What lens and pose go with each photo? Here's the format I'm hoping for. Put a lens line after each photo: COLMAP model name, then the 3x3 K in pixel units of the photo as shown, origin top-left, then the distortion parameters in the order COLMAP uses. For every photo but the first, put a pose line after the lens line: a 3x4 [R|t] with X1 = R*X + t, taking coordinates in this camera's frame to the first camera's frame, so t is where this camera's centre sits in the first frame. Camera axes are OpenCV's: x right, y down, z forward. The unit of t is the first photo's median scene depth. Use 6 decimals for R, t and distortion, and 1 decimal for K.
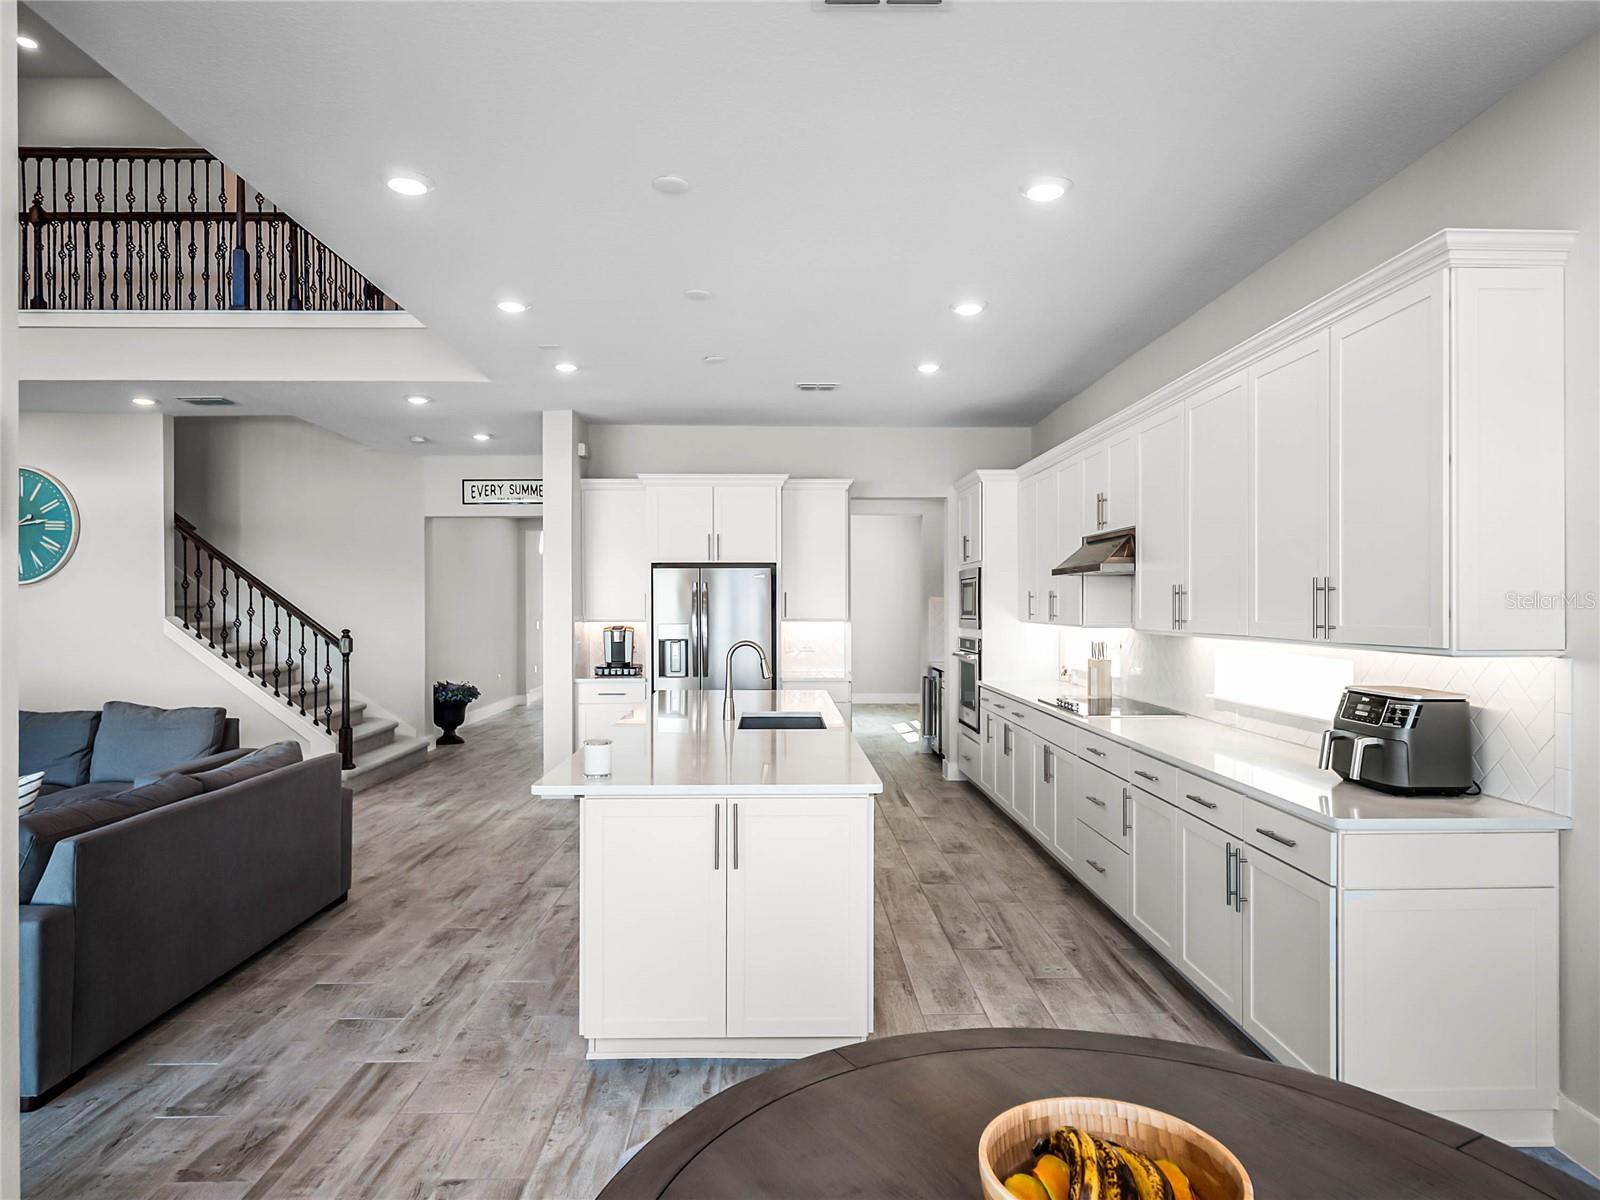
lens RADIAL K [[983.2, 0, 797.8], [0, 983.2, 600.7], [0, 0, 1]] dist [0.003502, -0.004415]
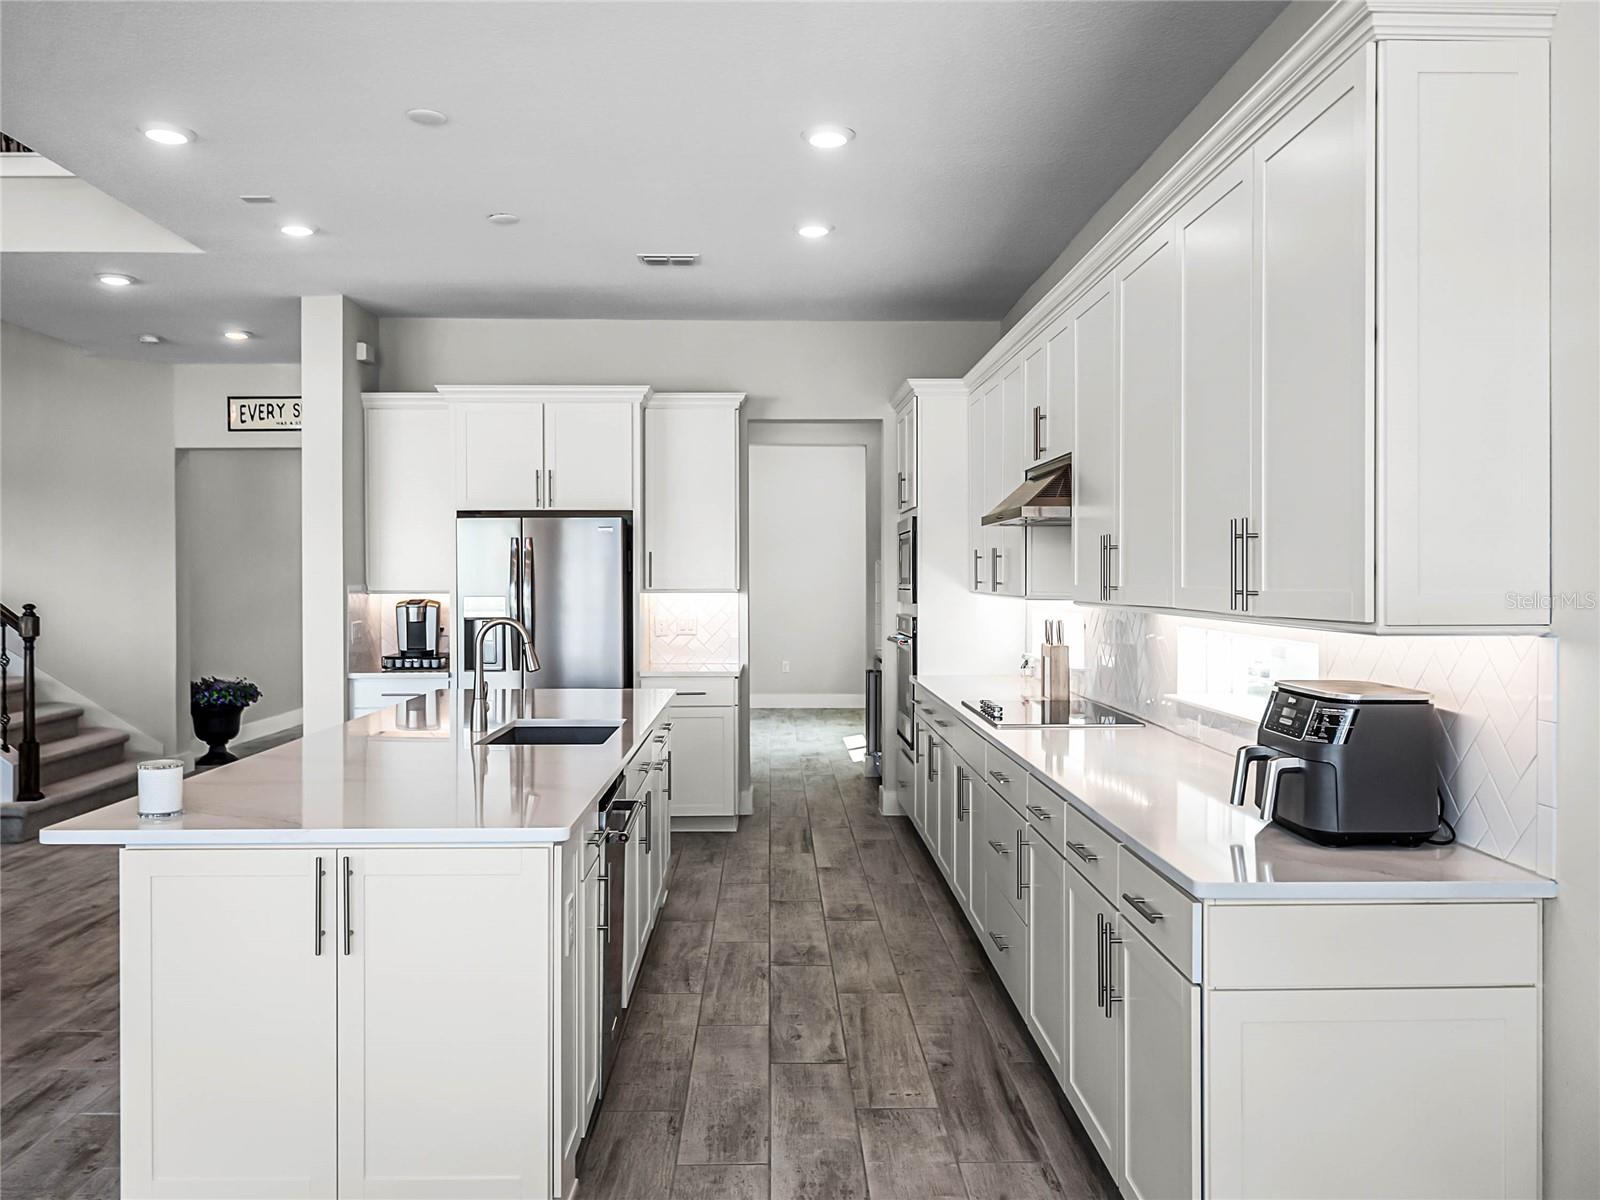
lens RADIAL K [[1324.4, 0, 795.0], [0, 1324.4, 576.9], [0, 0, 1]] dist [0.004373, -0.003159]
pose [[0.999999, -0.000289, -0.000959, 0.130326], [0.000294, 0.999987, 0.005118, 0.006329], [0.000958, -0.005118, 0.999986, 0.054440]]
